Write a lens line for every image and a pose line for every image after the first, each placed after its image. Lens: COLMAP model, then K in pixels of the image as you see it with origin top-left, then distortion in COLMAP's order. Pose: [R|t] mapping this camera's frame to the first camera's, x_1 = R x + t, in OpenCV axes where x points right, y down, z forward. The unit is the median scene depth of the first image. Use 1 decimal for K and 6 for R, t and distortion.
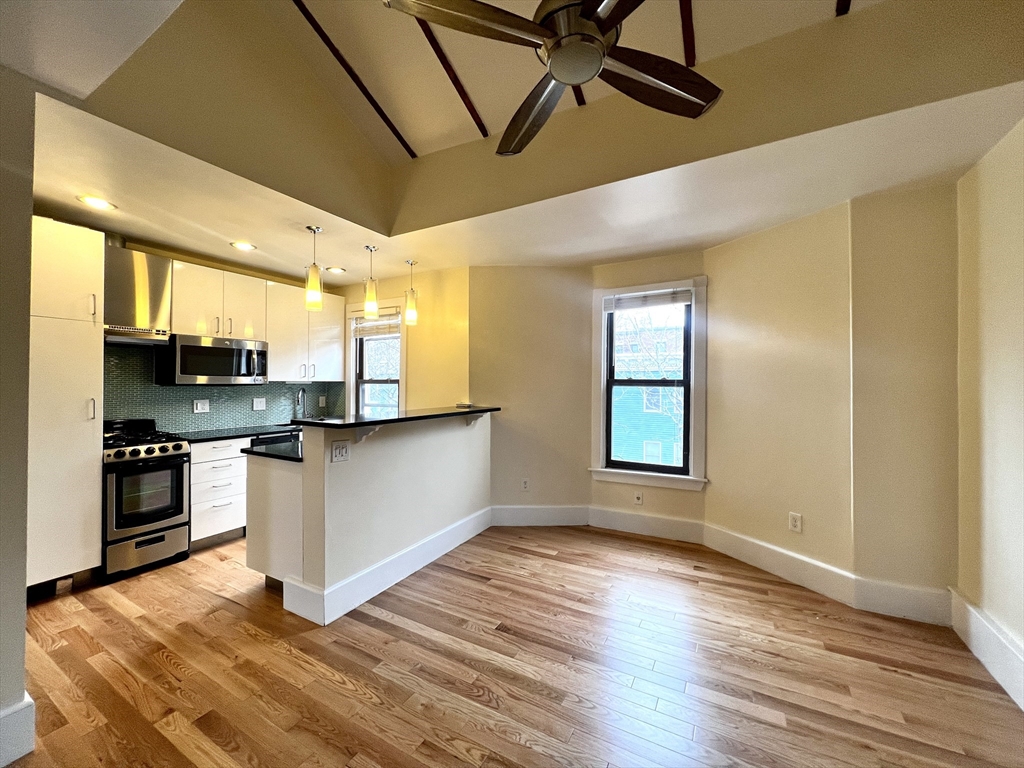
lens RADIAL K [[405.6, 0, 532.7], [0, 405.6, 390.0], [0, 0, 1]] dist [-0.001201, -0.000930]
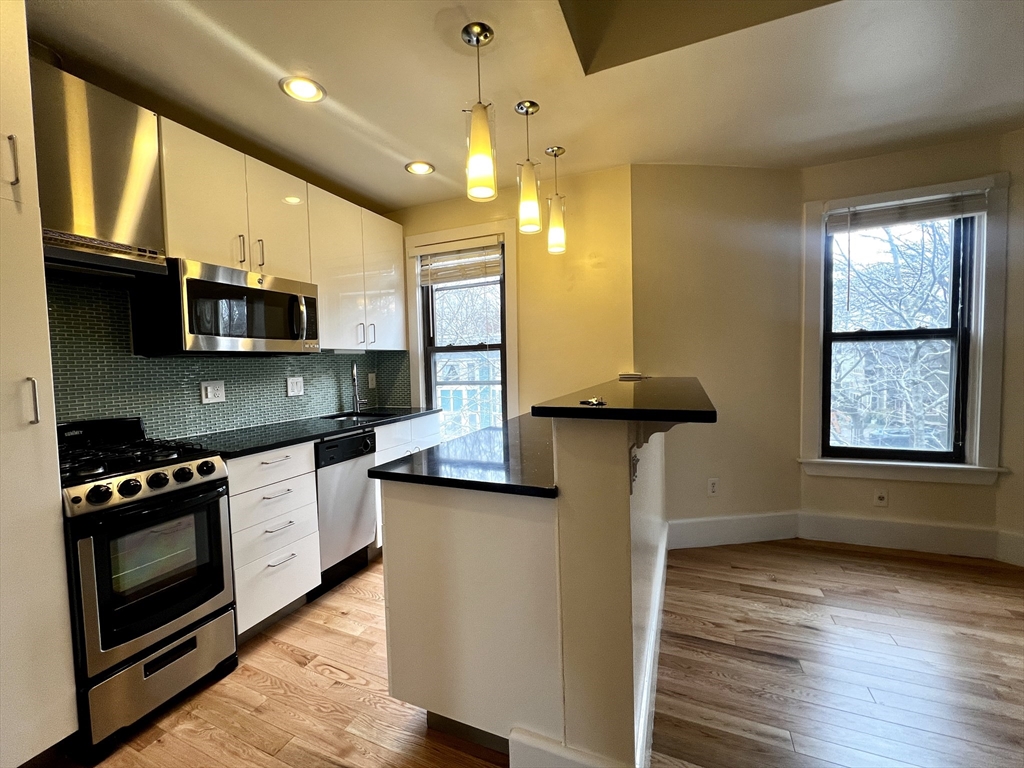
lens RADIAL K [[405.6, 0, 521.5], [0, 405.6, 388.0], [0, 0, 1]] dist [-0.001201, -0.000930]
pose [[0.994290, -0.035874, 0.100505, -0.464207], [0.031251, 0.998397, 0.047193, 0.022062], [-0.102037, -0.043783, 0.993817, 0.393763]]
